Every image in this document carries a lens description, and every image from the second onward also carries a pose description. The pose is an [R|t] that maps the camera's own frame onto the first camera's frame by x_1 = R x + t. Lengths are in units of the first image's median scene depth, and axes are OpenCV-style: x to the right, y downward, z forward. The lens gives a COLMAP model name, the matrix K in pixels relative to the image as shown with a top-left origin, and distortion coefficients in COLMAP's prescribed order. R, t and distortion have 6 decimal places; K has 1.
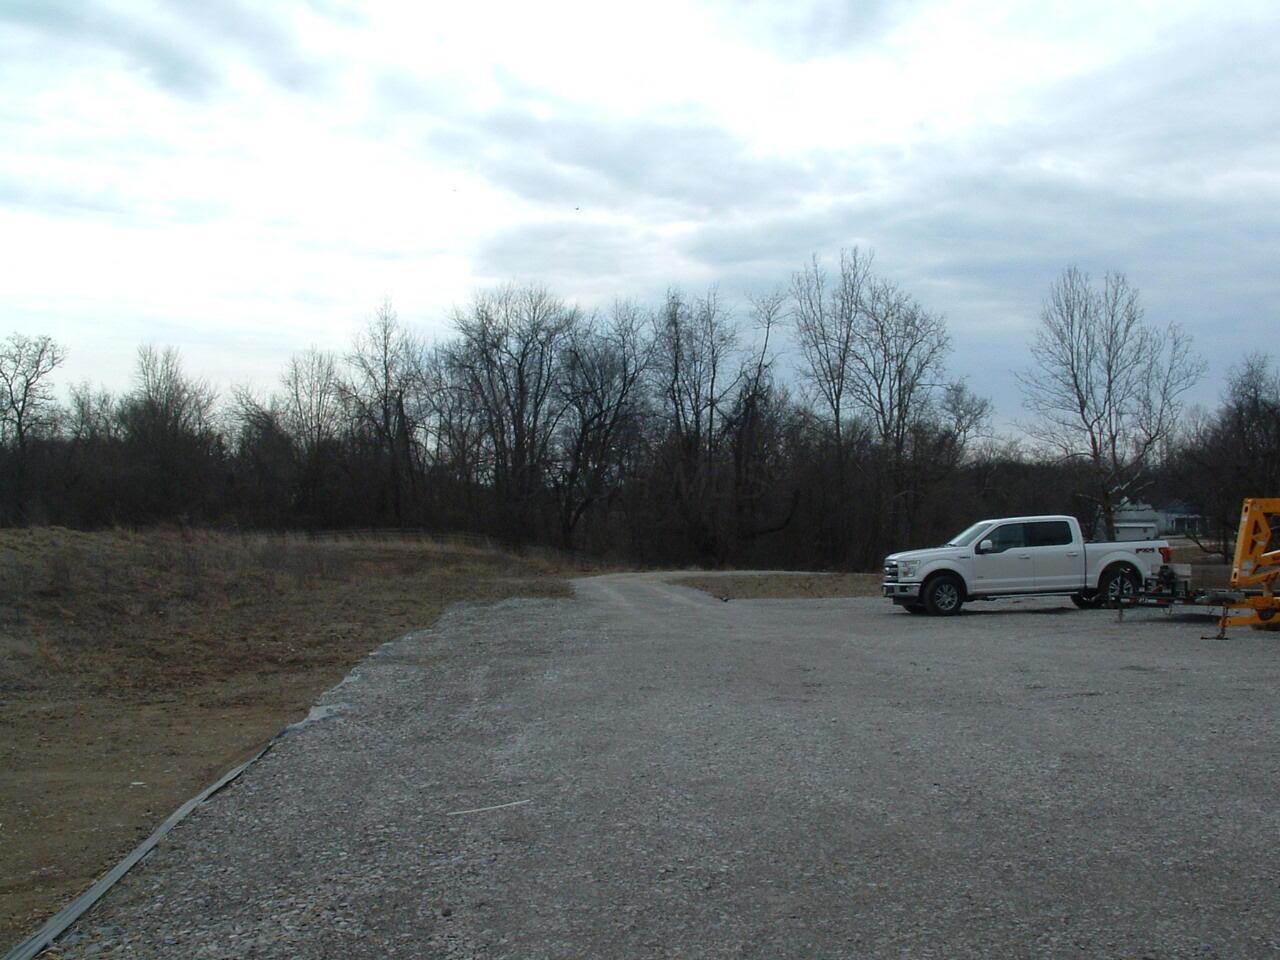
lens RADIAL K [[1511.1, 0, 663.1], [0, 1511.1, 516.4], [0, 0, 1]] dist [-0.269727, 0.324276]
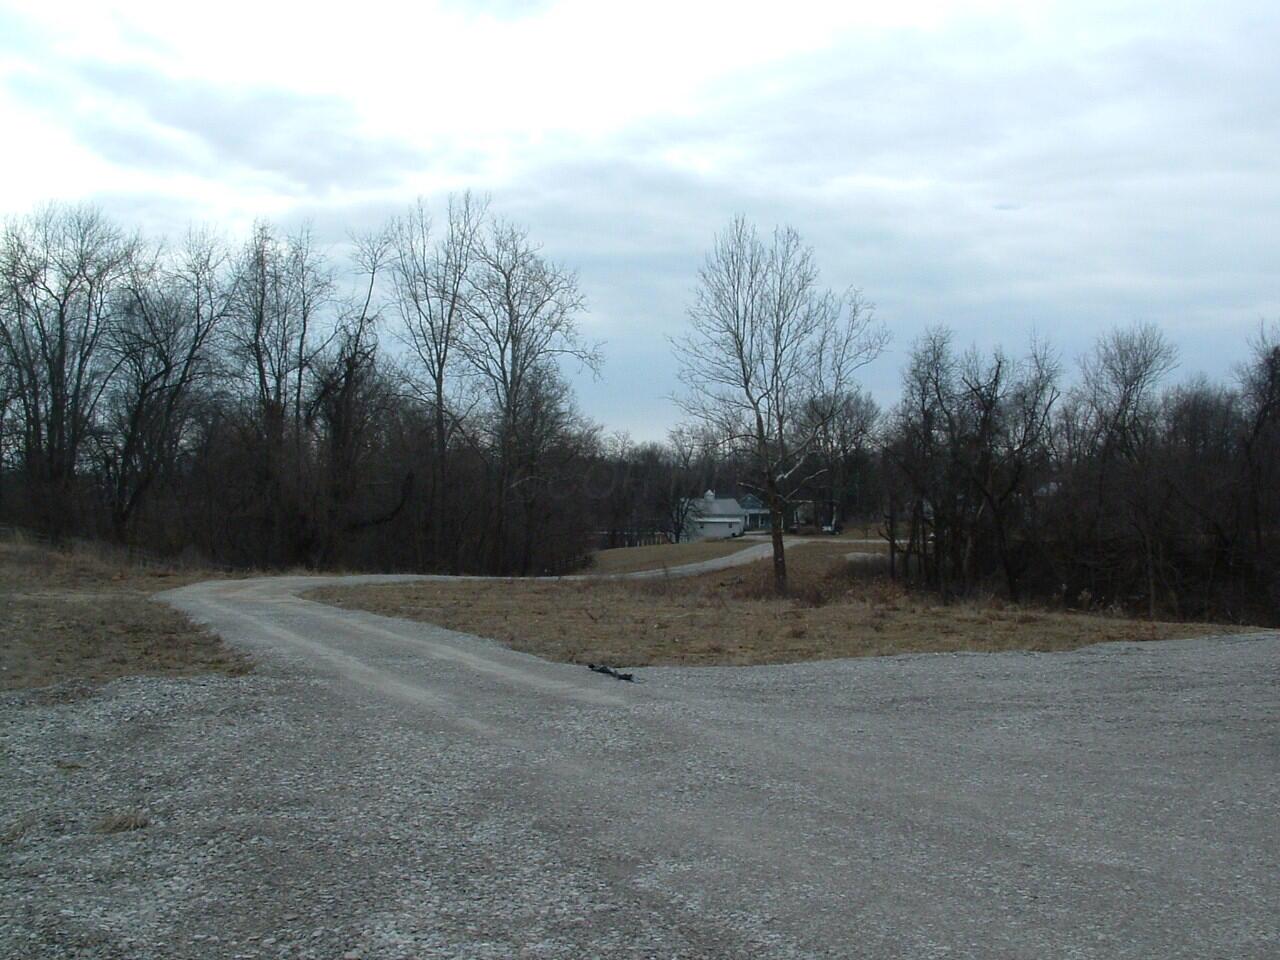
lens RADIAL K [[1511.1, 0, 663.1], [0, 1511.1, 516.4], [0, 0, 1]] dist [-0.269727, 0.324276]
pose [[0.952273, 0.010477, 0.305069, -0.025590], [-0.011913, 0.999925, 0.002846, 0.002312], [-0.305016, -0.006344, 0.952326, 0.180379]]
